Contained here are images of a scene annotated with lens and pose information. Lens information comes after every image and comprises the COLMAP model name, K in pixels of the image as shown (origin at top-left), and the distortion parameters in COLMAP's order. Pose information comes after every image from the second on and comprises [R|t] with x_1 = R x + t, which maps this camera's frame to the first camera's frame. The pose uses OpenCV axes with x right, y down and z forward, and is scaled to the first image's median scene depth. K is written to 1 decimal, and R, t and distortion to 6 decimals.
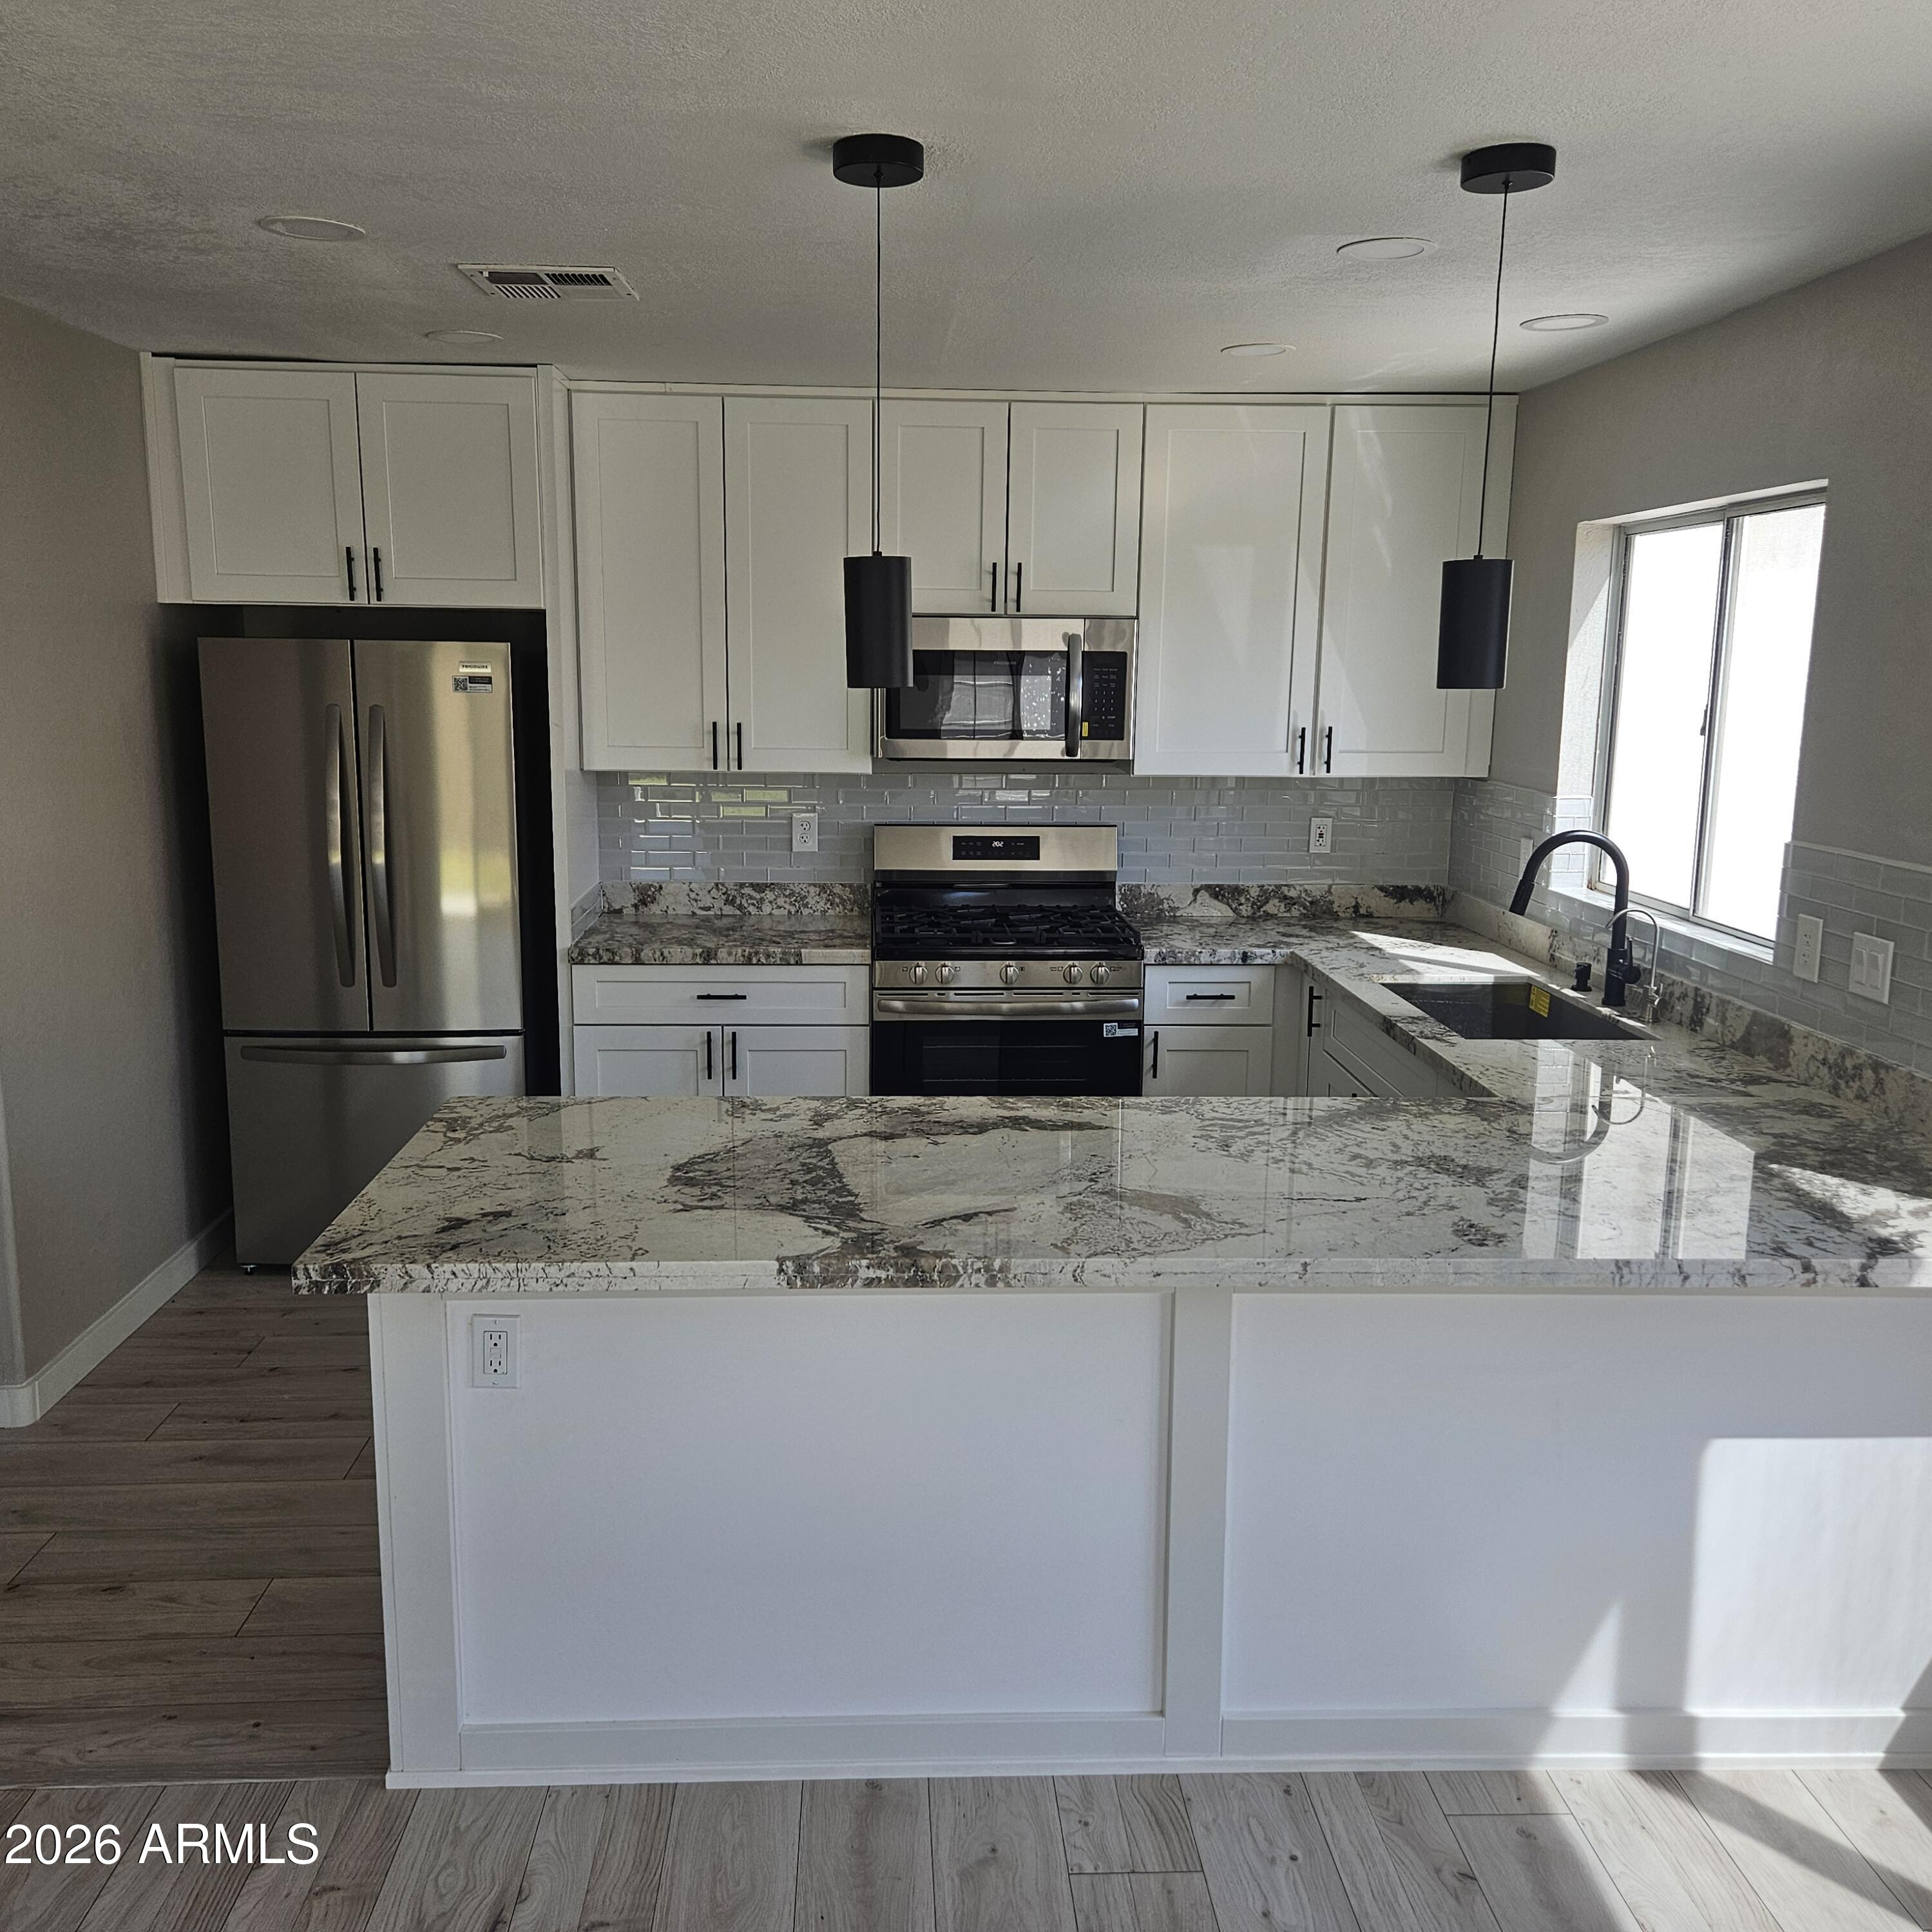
lens RADIAL K [[1706.1, 0, 959.9], [0, 1706.1, 967.1], [0, 0, 1]] dist [0.068299, -0.040865]
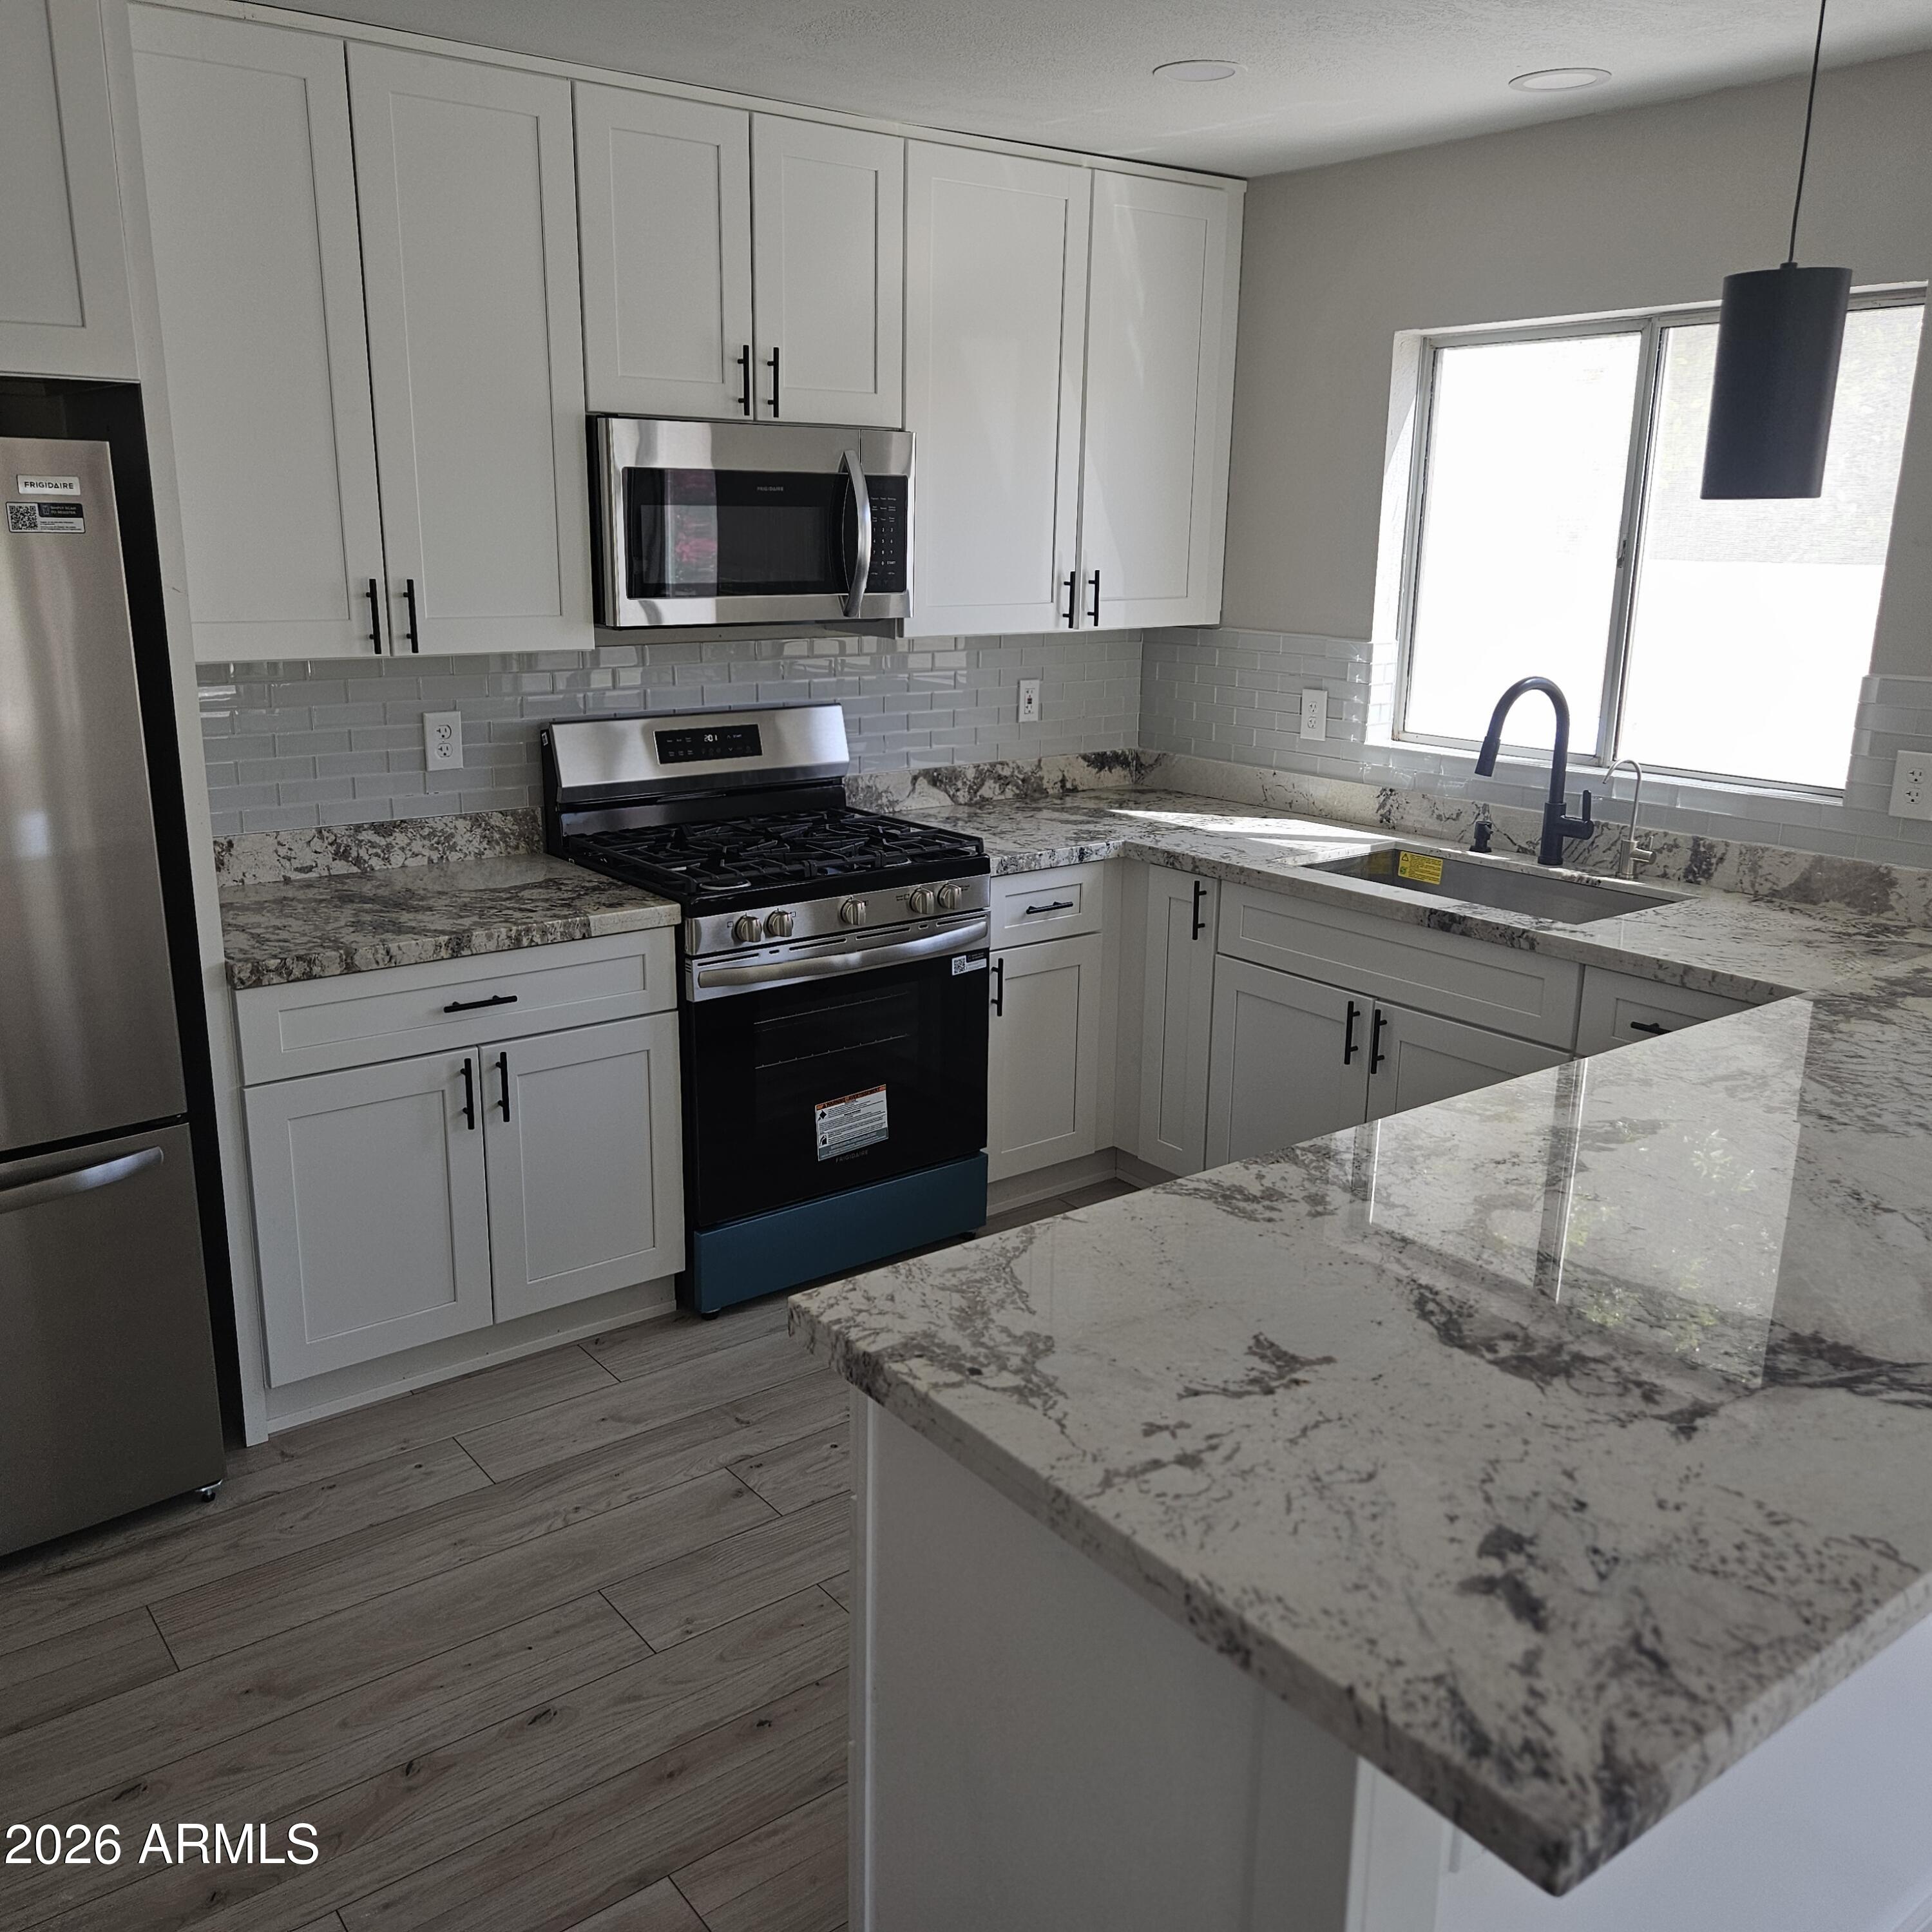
lens RADIAL K [[1706.1, 0, 966.0], [0, 1706.1, 961.8], [0, 0, 1]] dist [0.068299, -0.040865]
pose [[0.823429, -0.146013, 0.548311, -0.340513], [0.100654, 0.988586, 0.112098, -0.052811], [-0.558421, -0.037115, 0.828727, 0.344196]]
